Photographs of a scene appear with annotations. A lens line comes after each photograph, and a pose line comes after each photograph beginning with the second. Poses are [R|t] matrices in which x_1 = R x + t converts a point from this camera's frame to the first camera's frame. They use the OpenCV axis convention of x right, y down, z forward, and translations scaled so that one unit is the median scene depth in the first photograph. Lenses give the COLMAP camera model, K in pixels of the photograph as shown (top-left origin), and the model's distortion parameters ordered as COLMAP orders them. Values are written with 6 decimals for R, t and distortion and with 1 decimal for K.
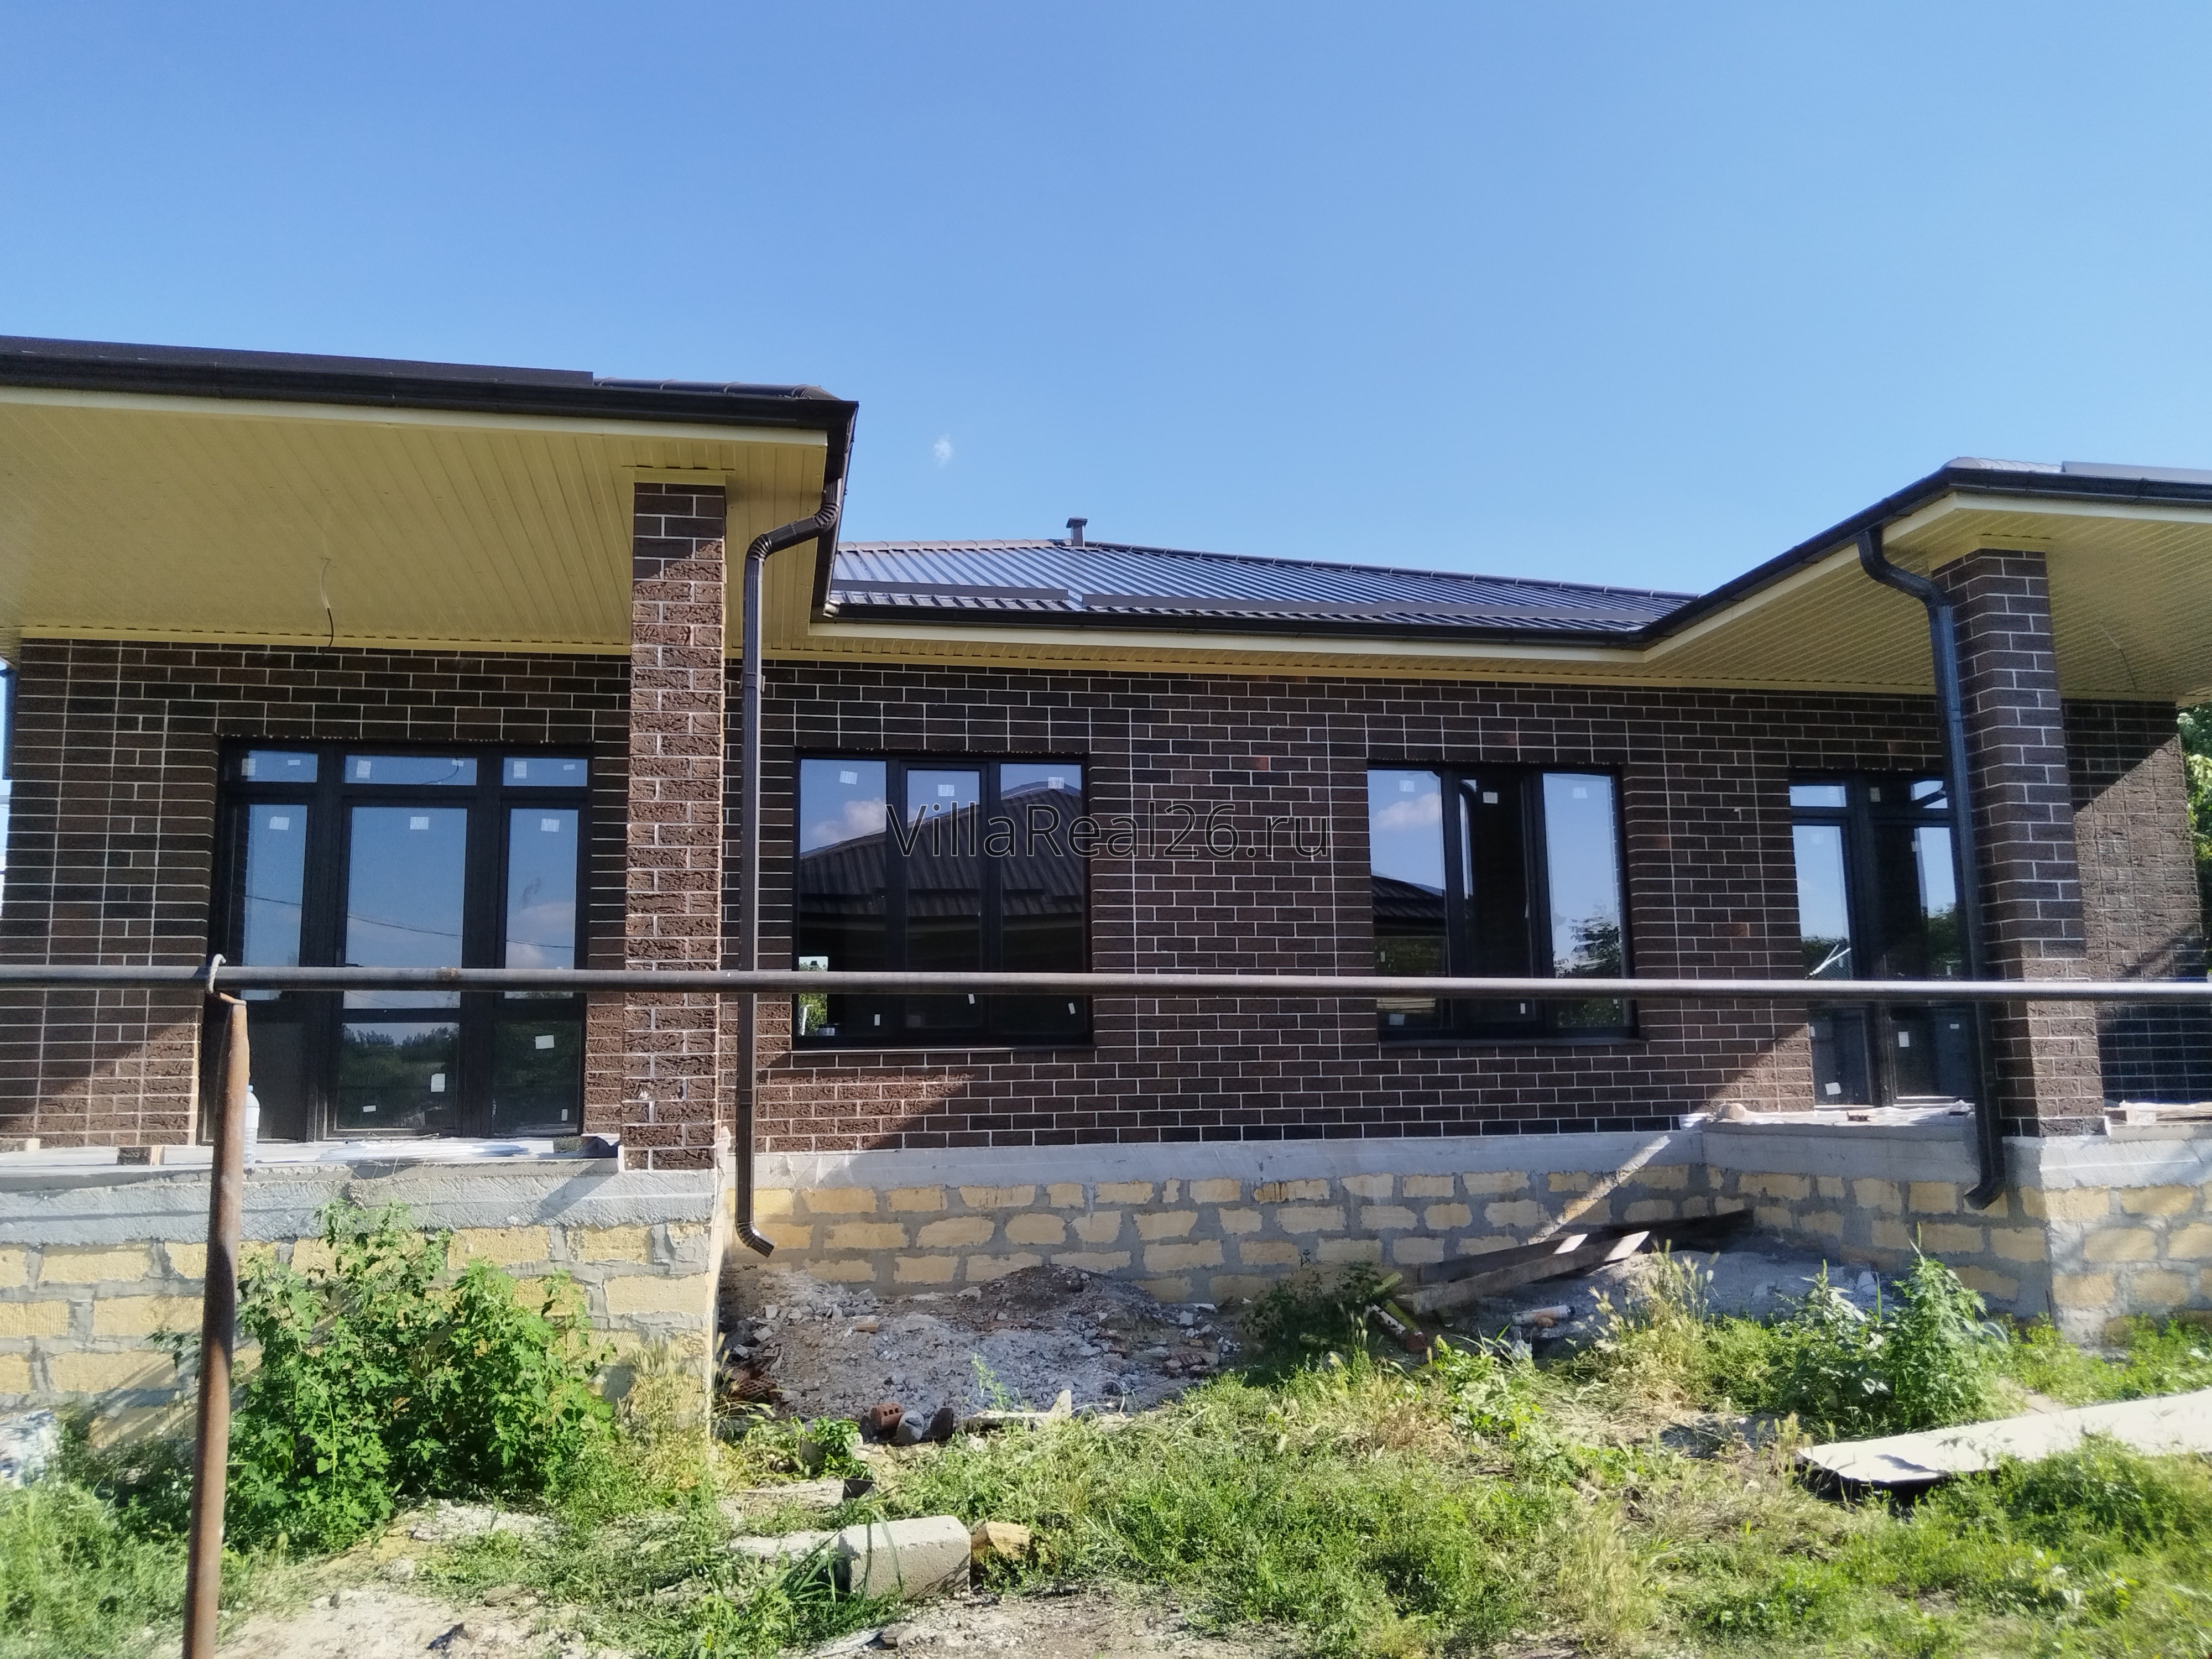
lens RADIAL K [[1727.9, 0, 1104.0], [0, 1727.9, 830.4], [0, 0, 1]] dist [-0.003785, -0.000103]
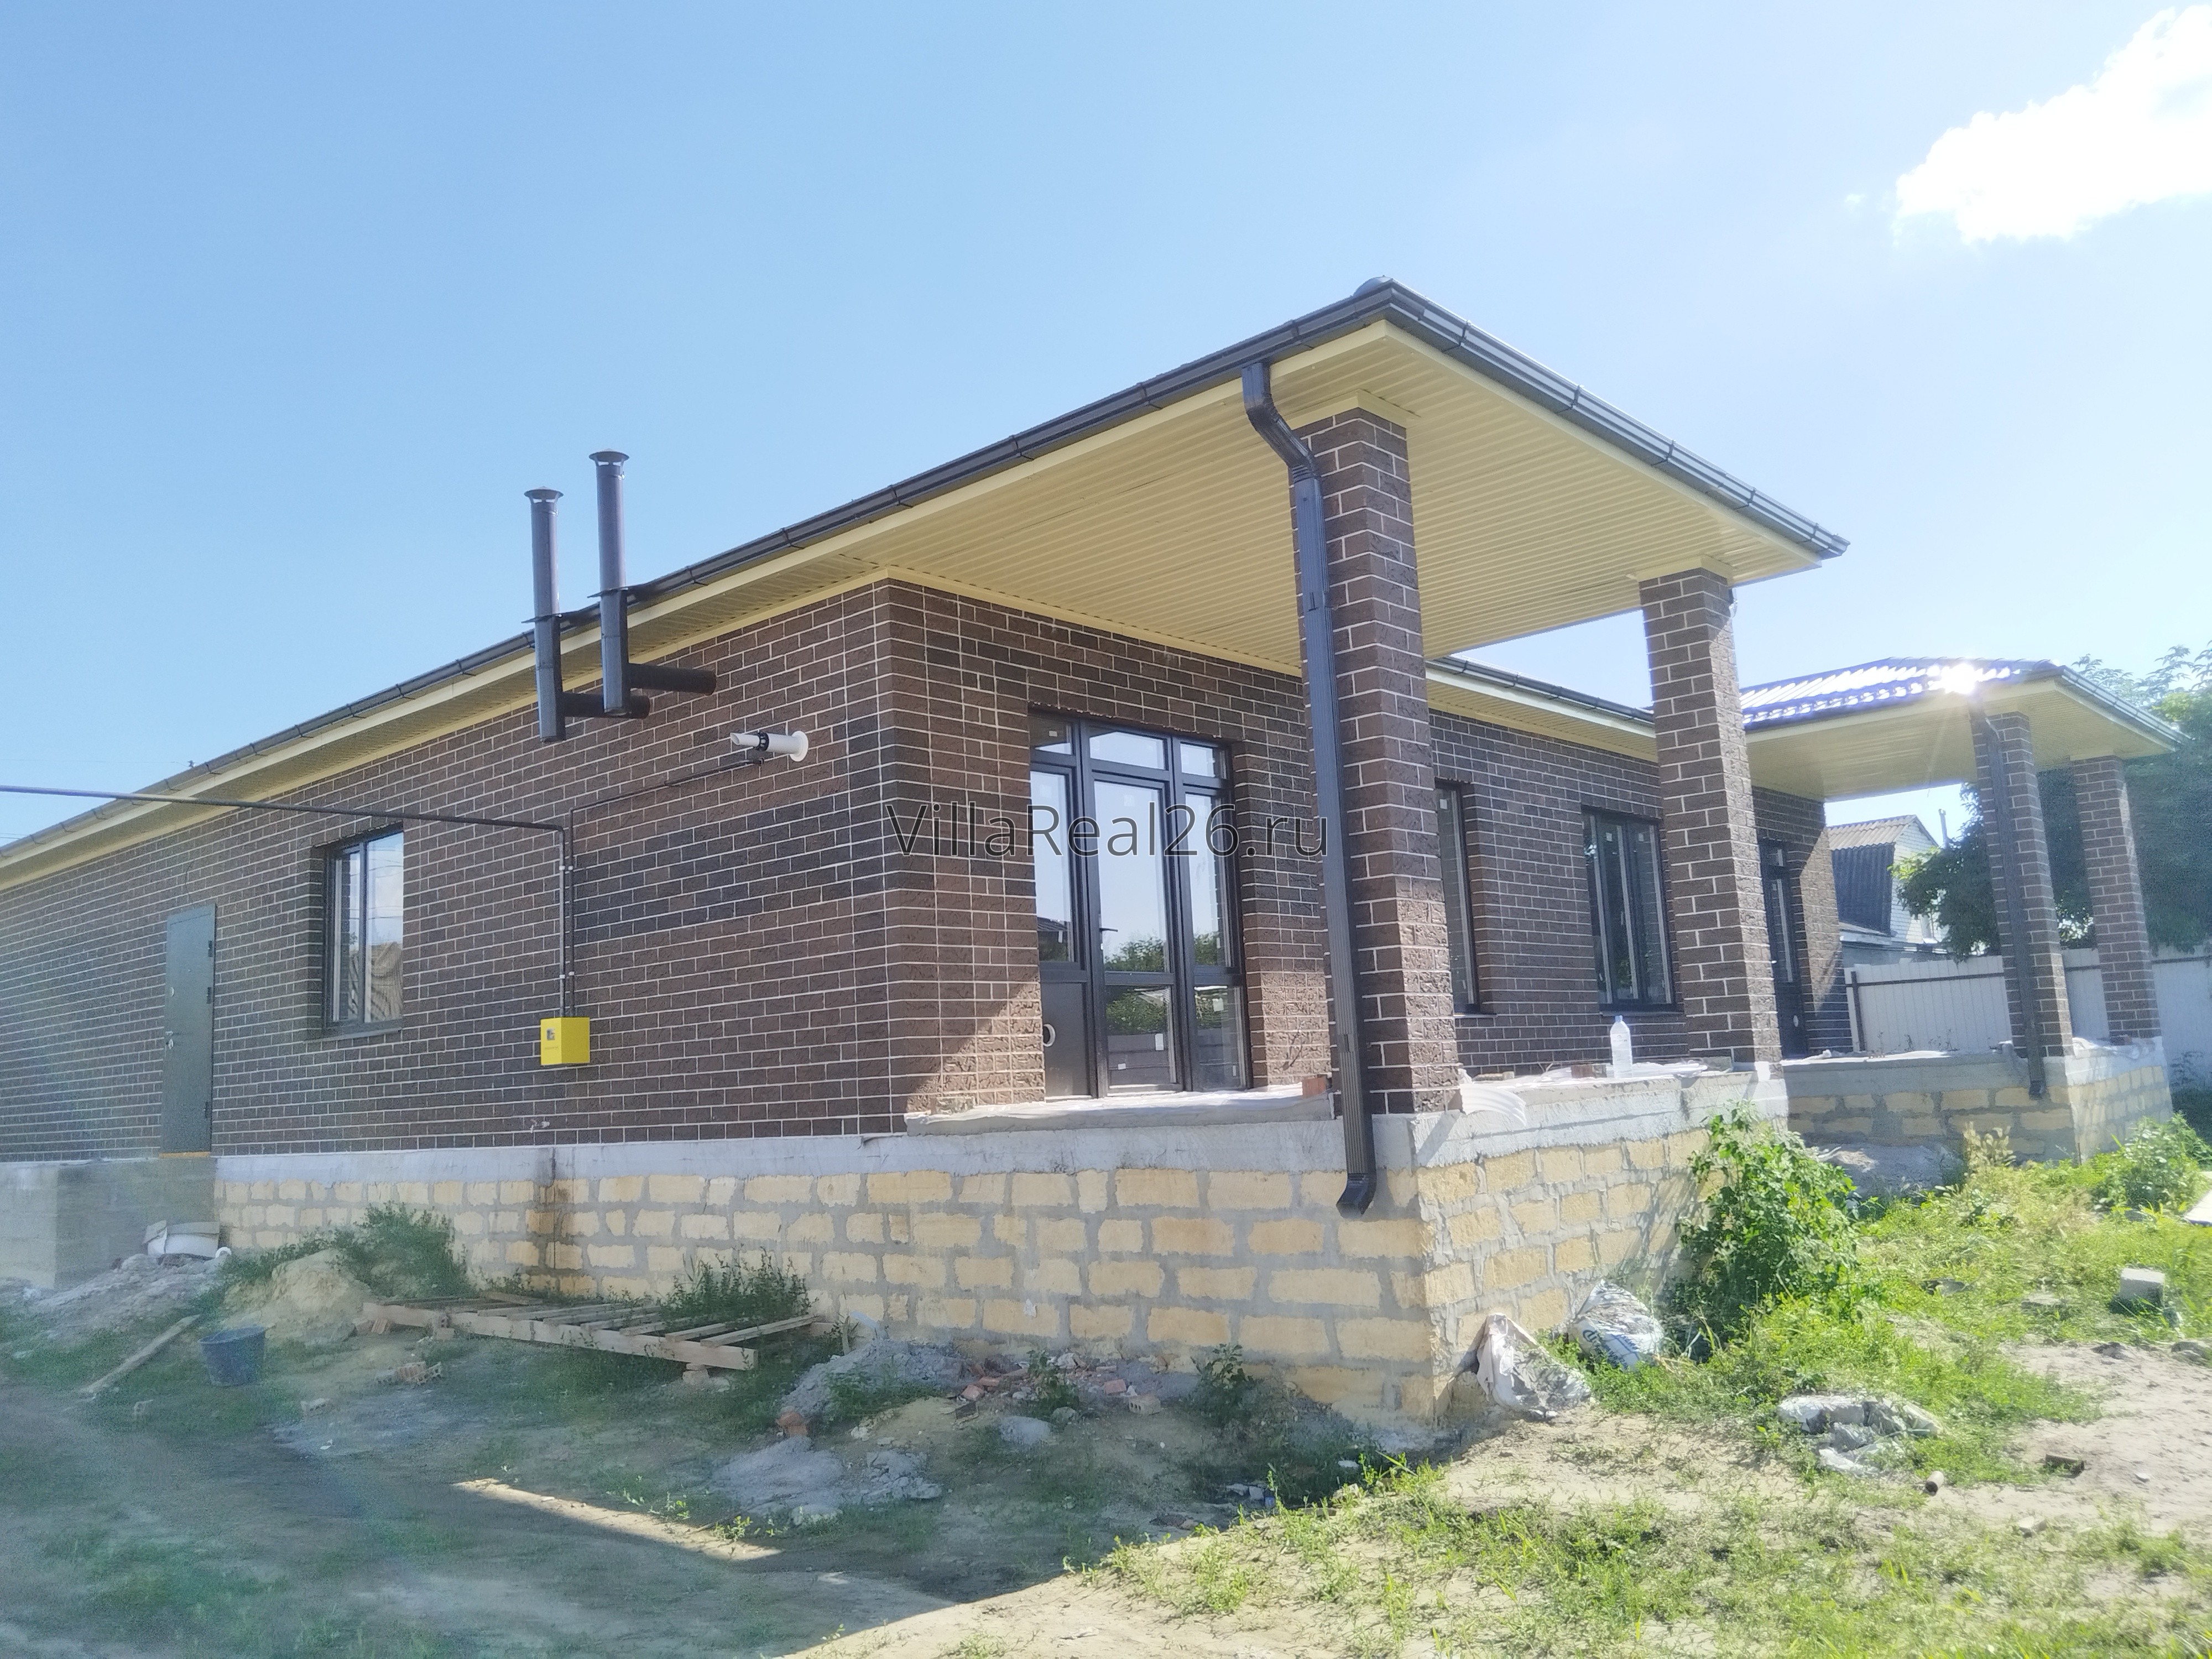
lens RADIAL K [[1727.9, 0, 1097.2], [0, 1727.9, 819.3], [0, 0, 1]] dist [-0.003785, -0.000103]
pose [[0.798411, 0.069288, 0.598113, -1.042462], [-0.056085, 0.997596, -0.040700, 0.051596], [-0.599496, -0.001050, 0.800377, 0.154575]]
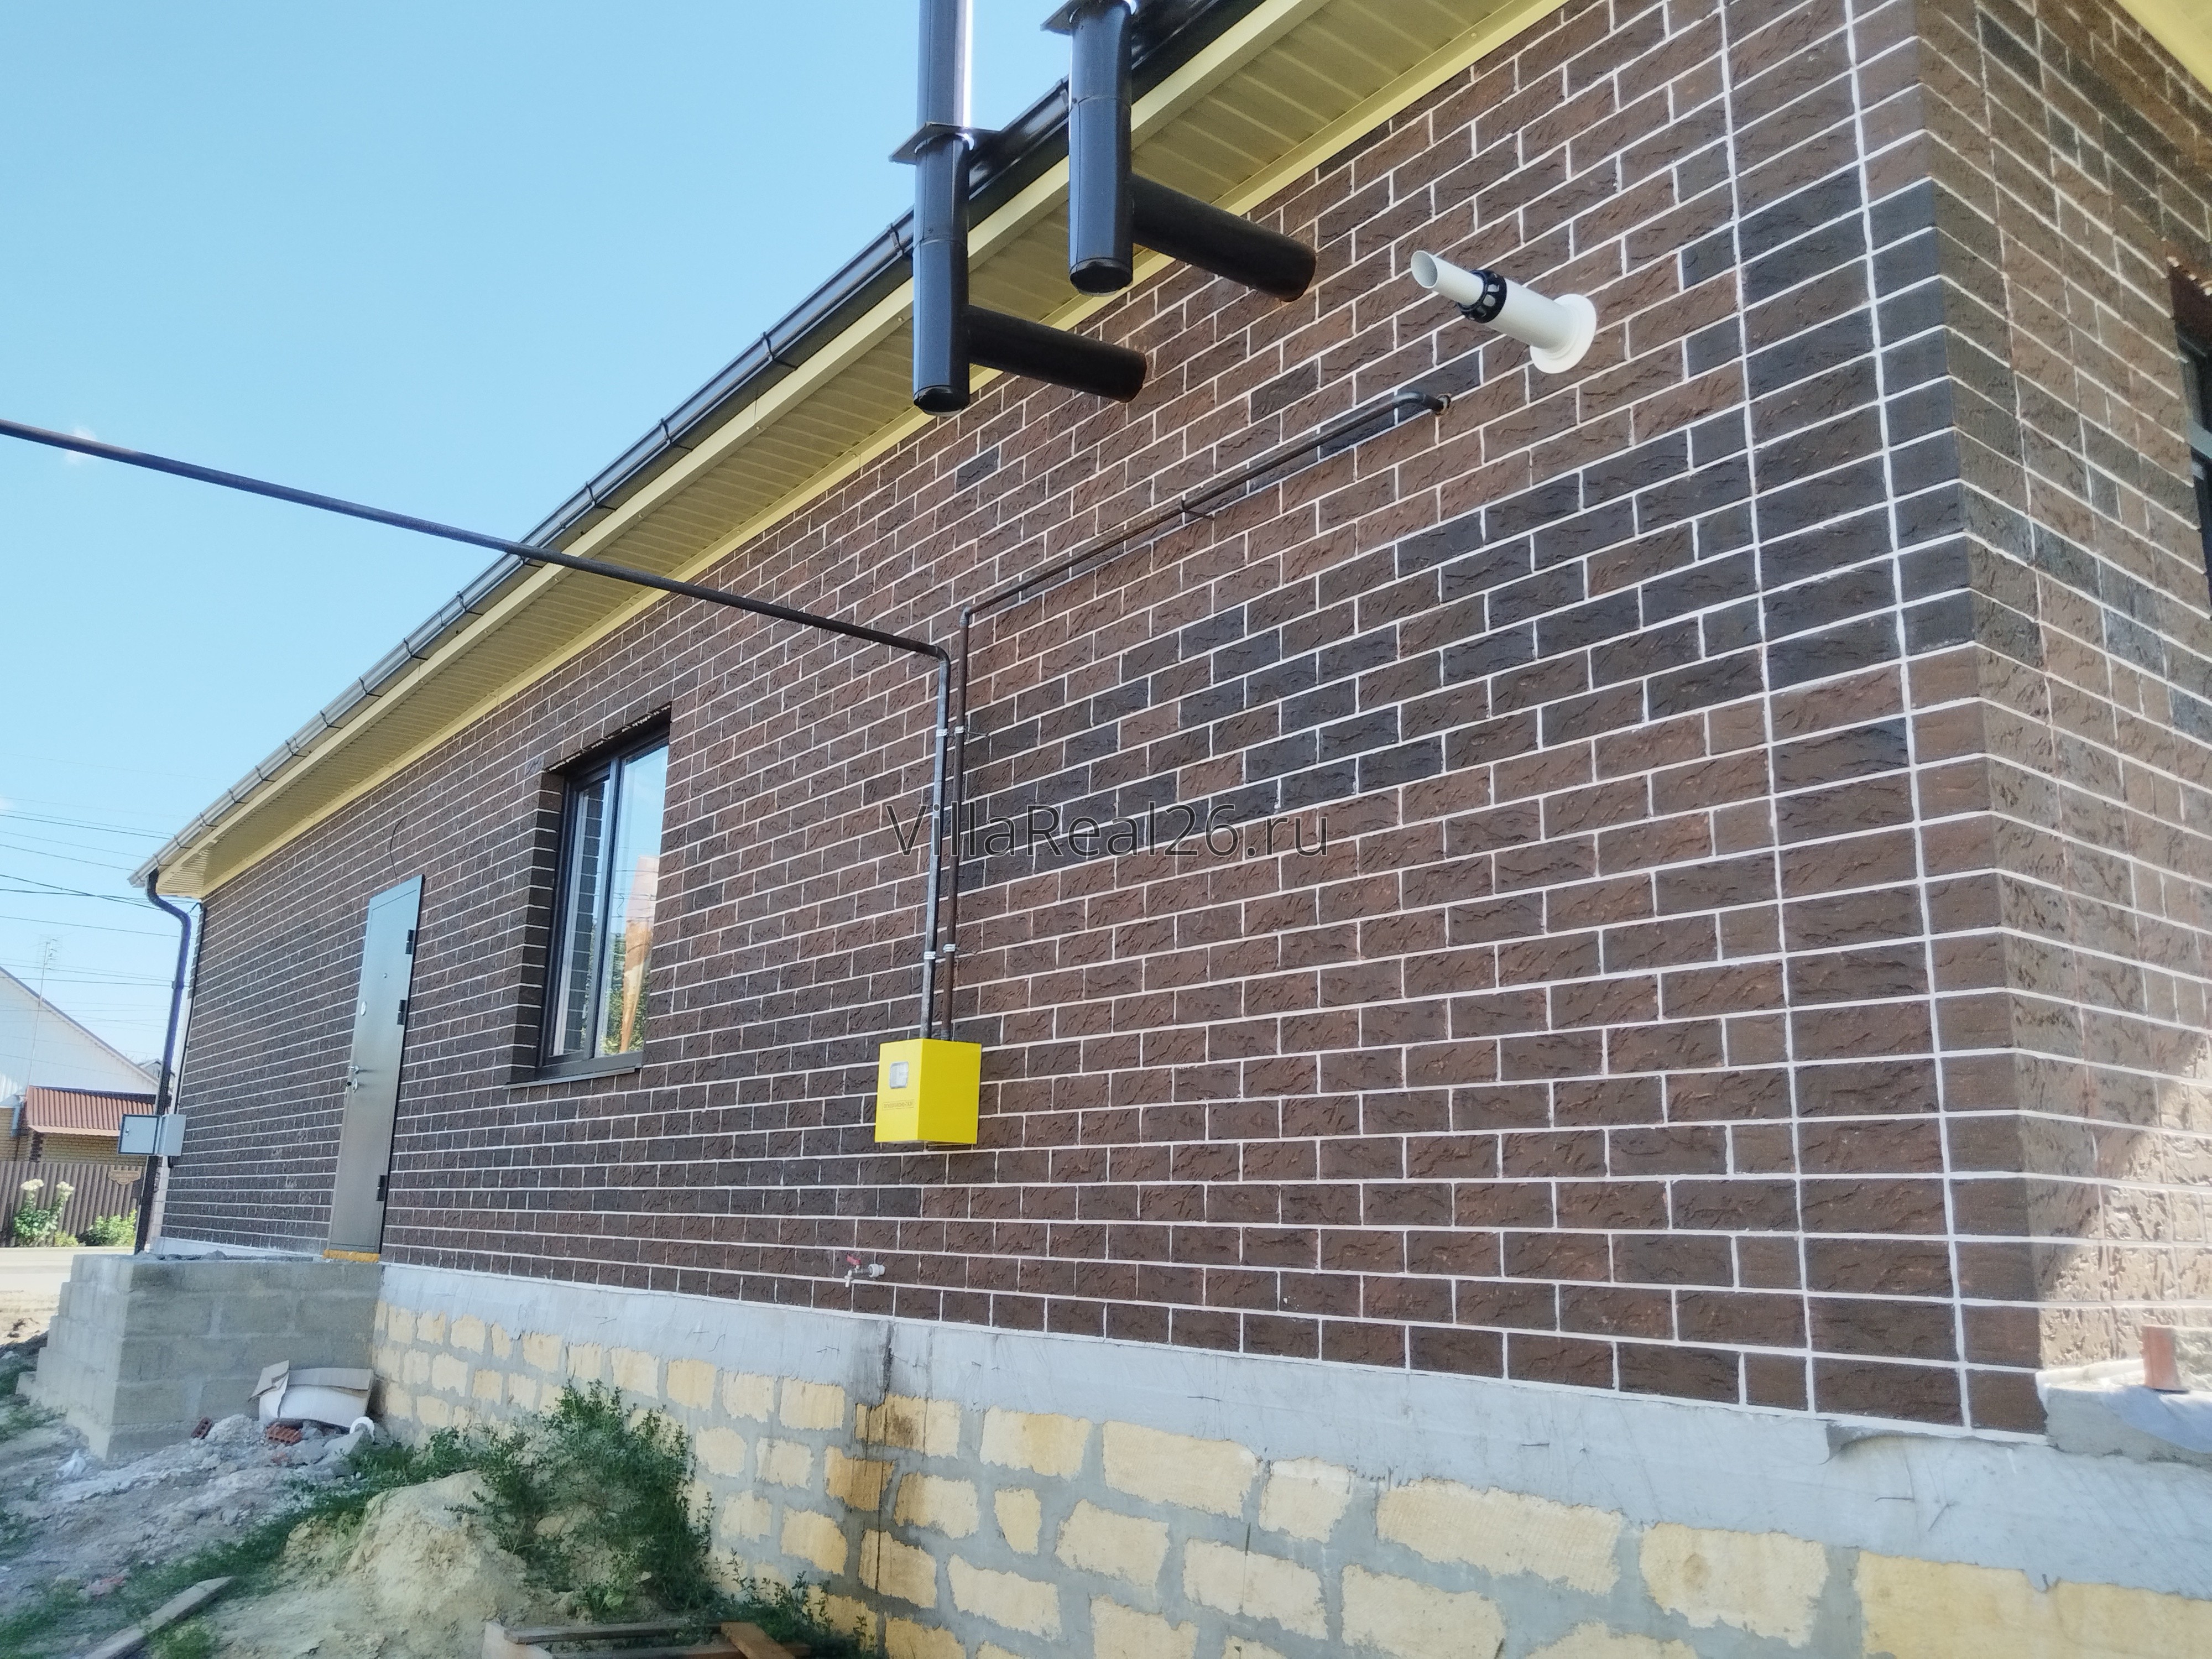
lens RADIAL K [[1727.9, 0, 1102.8], [0, 1727.9, 824.7], [0, 0, 1]] dist [-0.003785, -0.000103]
pose [[0.894149, 0.142220, 0.424583, -0.834201], [-0.111007, 0.989024, -0.097511, 0.129533], [-0.433791, 0.040058, 0.900122, 0.732331]]
